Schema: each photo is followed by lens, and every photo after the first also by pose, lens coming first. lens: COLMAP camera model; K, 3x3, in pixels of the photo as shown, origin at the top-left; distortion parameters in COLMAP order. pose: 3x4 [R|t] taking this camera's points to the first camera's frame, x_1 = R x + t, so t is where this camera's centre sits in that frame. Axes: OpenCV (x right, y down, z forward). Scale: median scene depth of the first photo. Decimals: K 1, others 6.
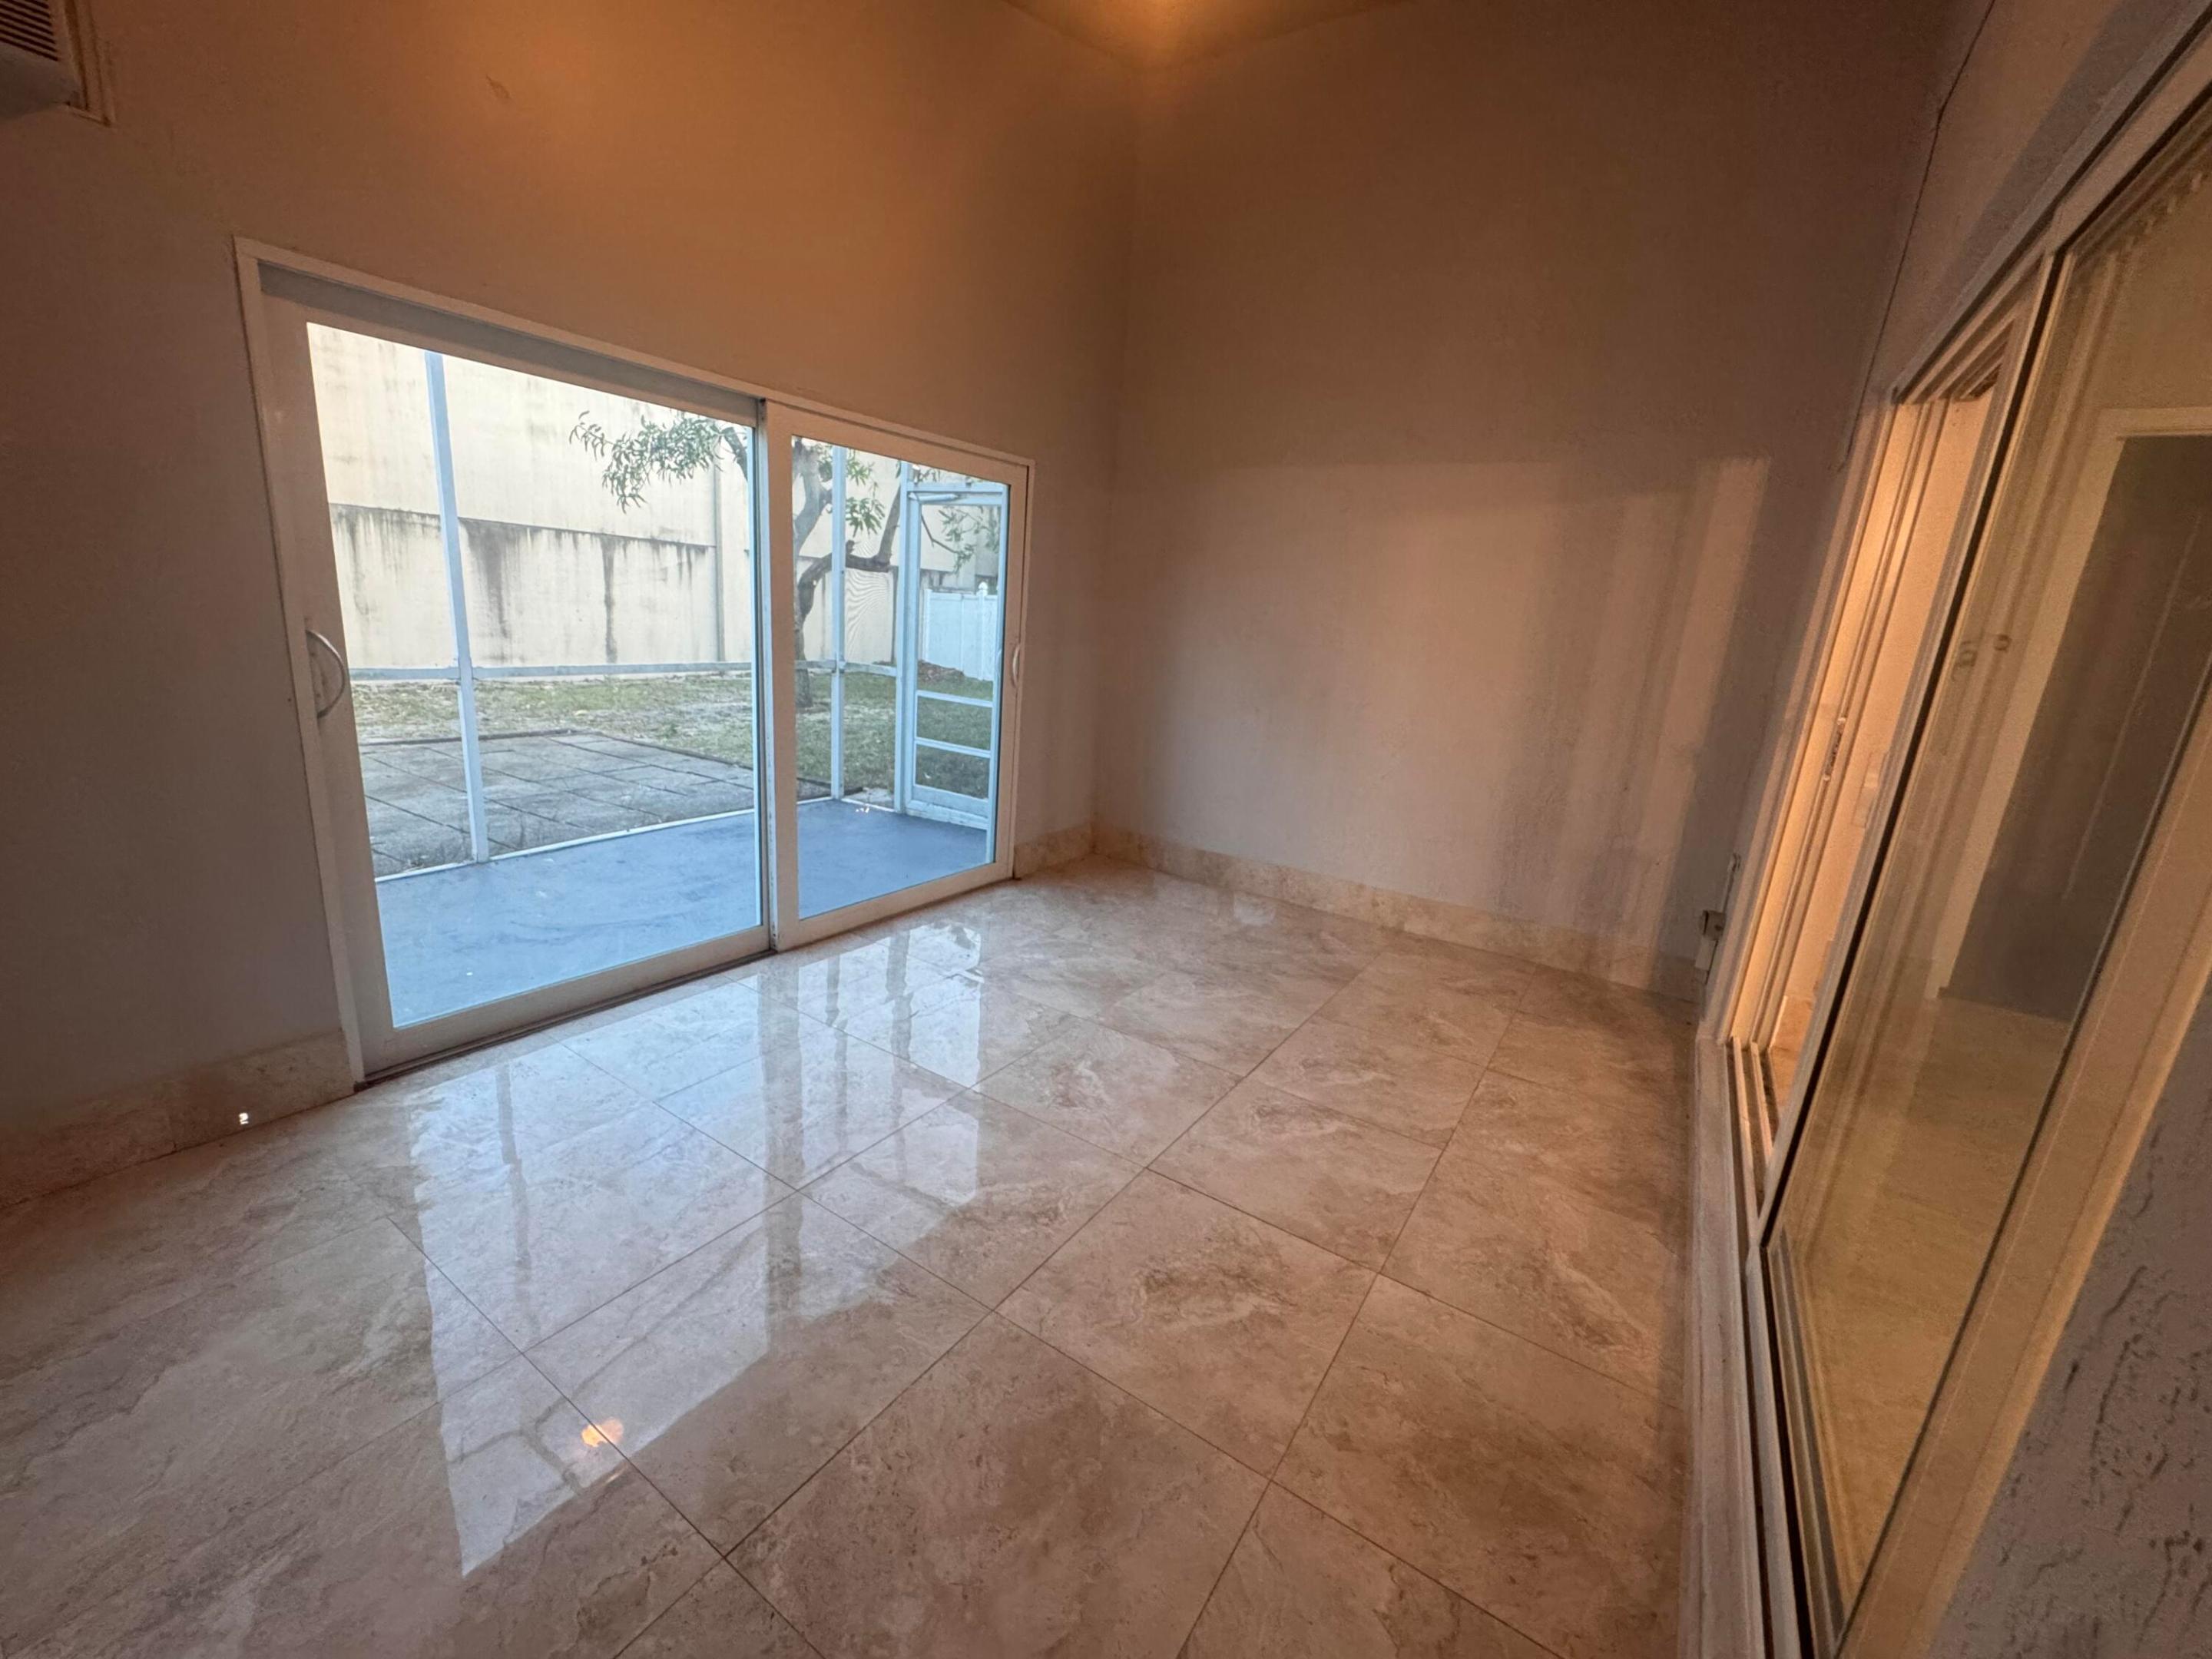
lens RADIAL K [[882.2, 0, 1106.1], [0, 882.2, 829.4], [0, 0, 1]] dist [-0.002630, 0.000091]
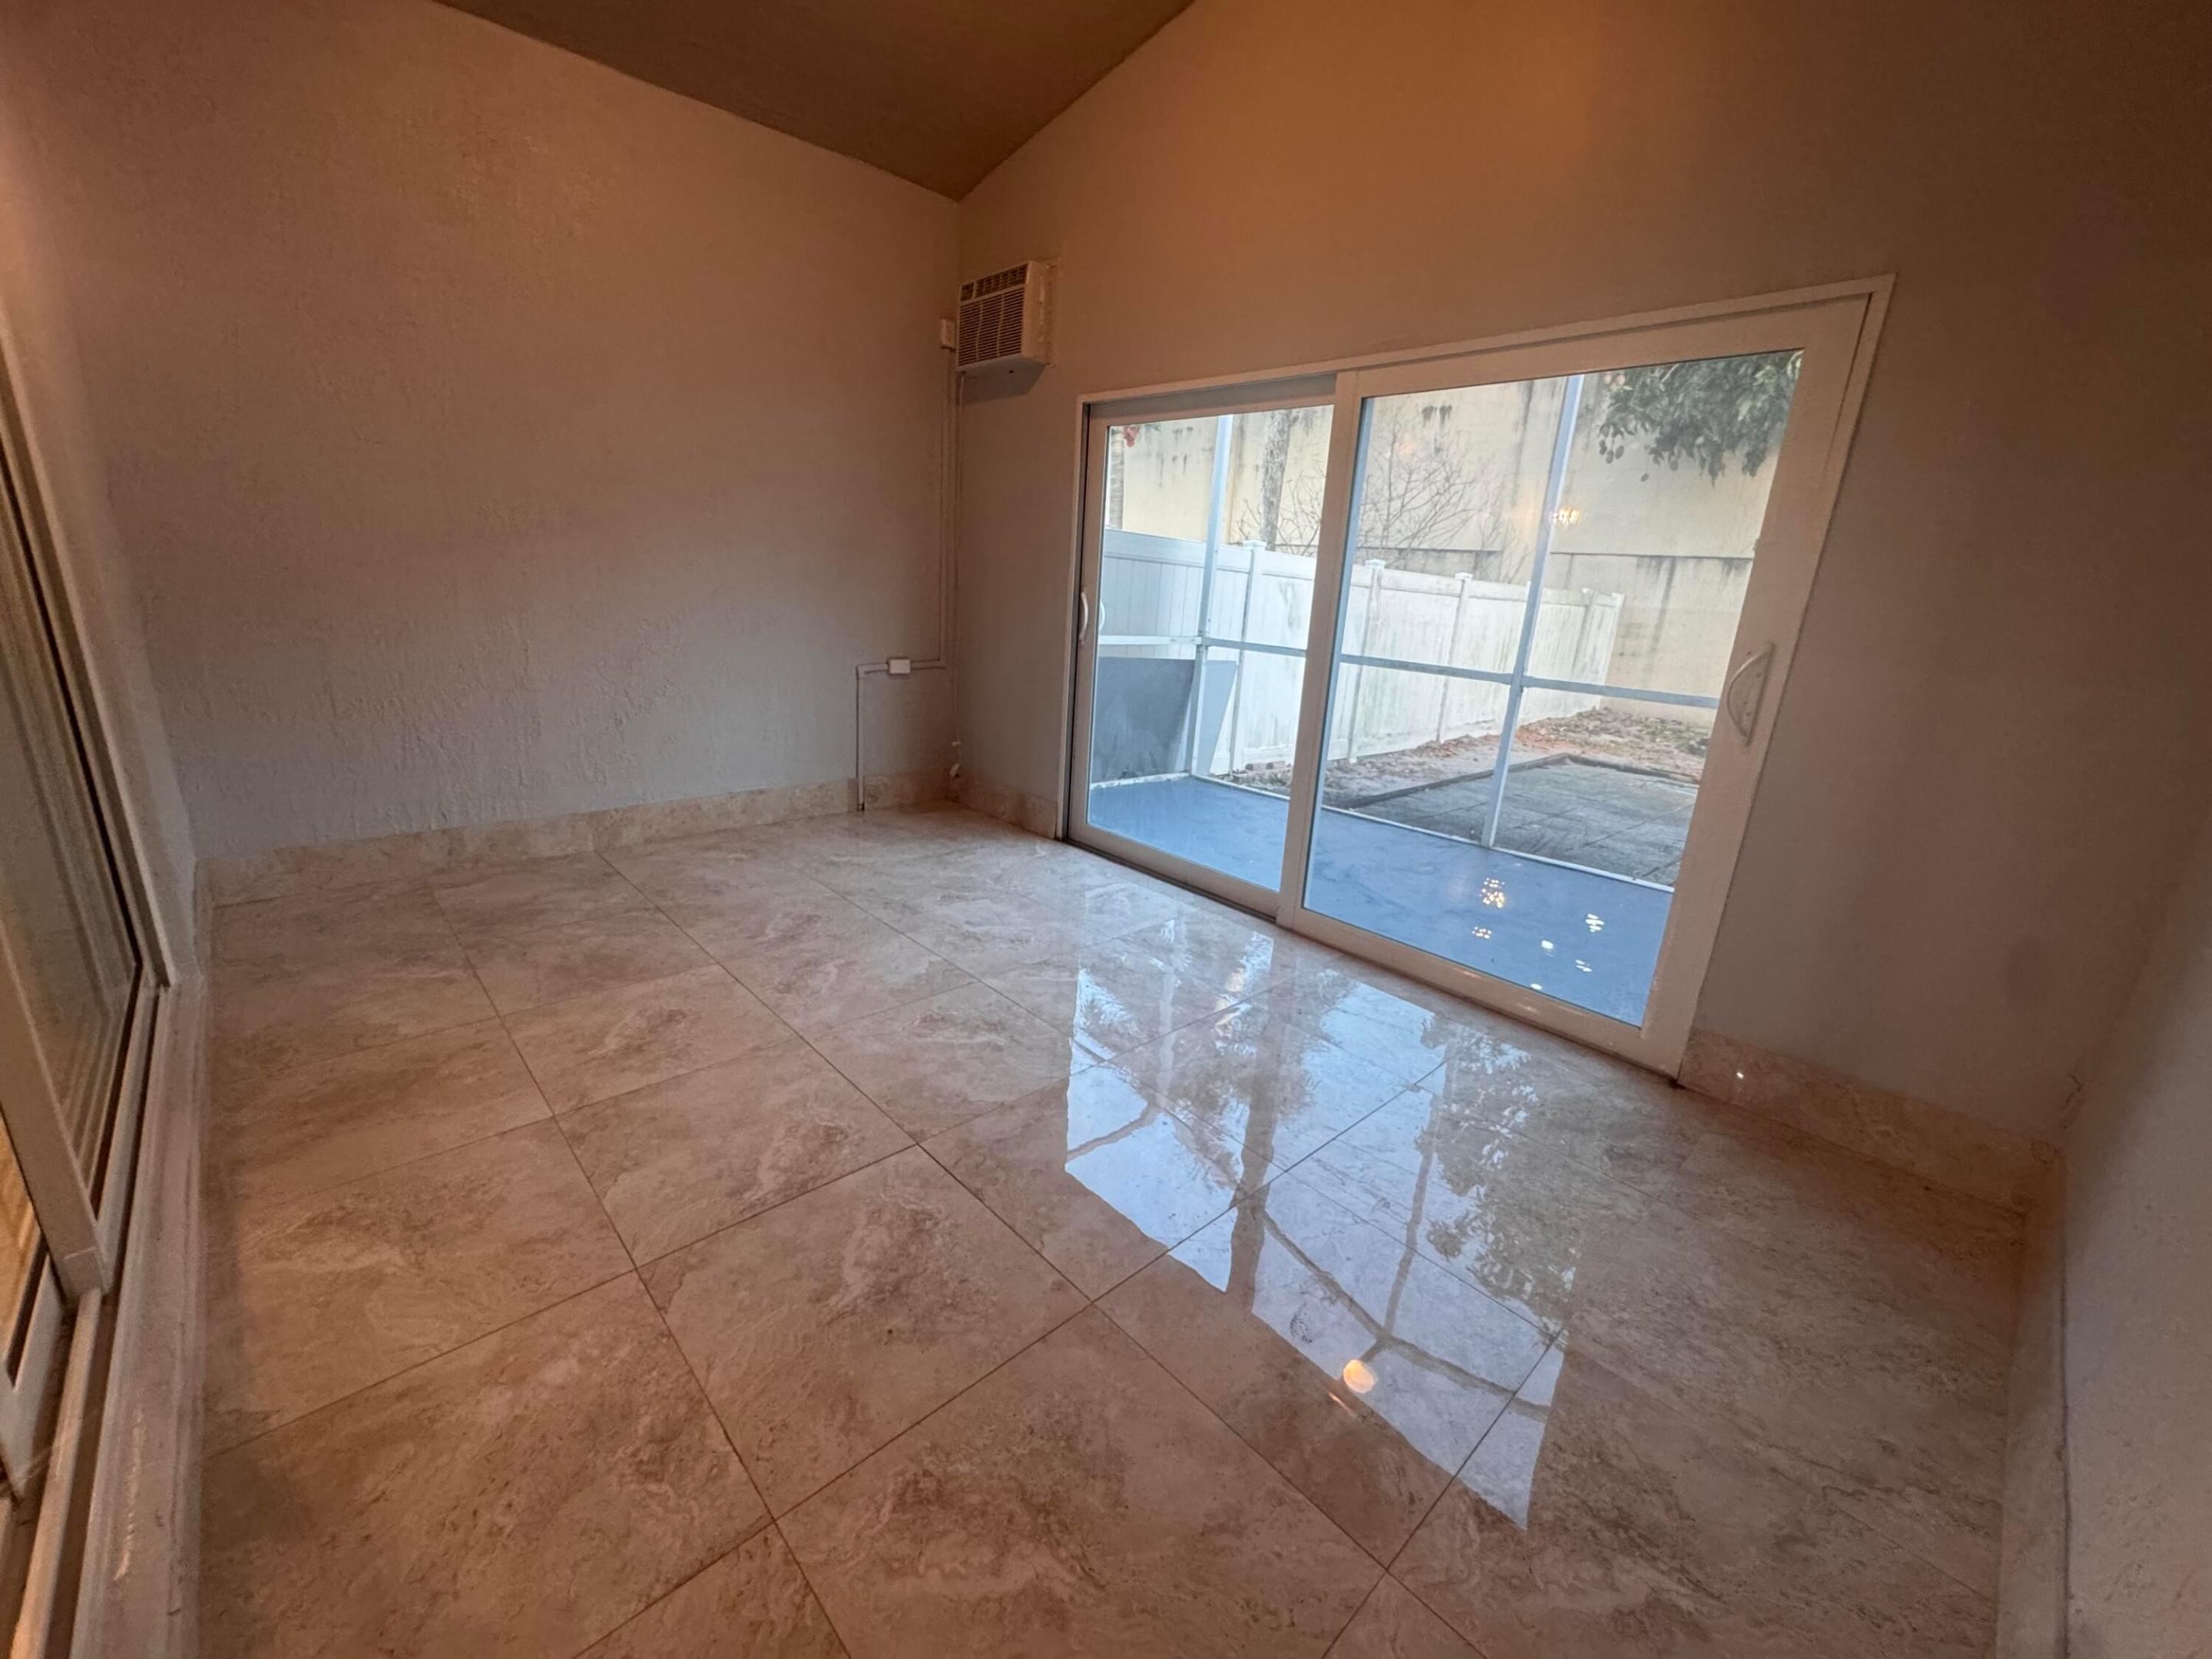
lens RADIAL K [[882.2, 0, 1106.1], [0, 882.2, 829.4], [0, 0, 1]] dist [-0.002630, 0.000091]
pose [[-0.220333, 0.191504, -0.956441, 0.794771], [-0.308224, 0.916629, 0.254537, -0.202366], [0.925447, 0.350881, -0.142937, 1.179204]]
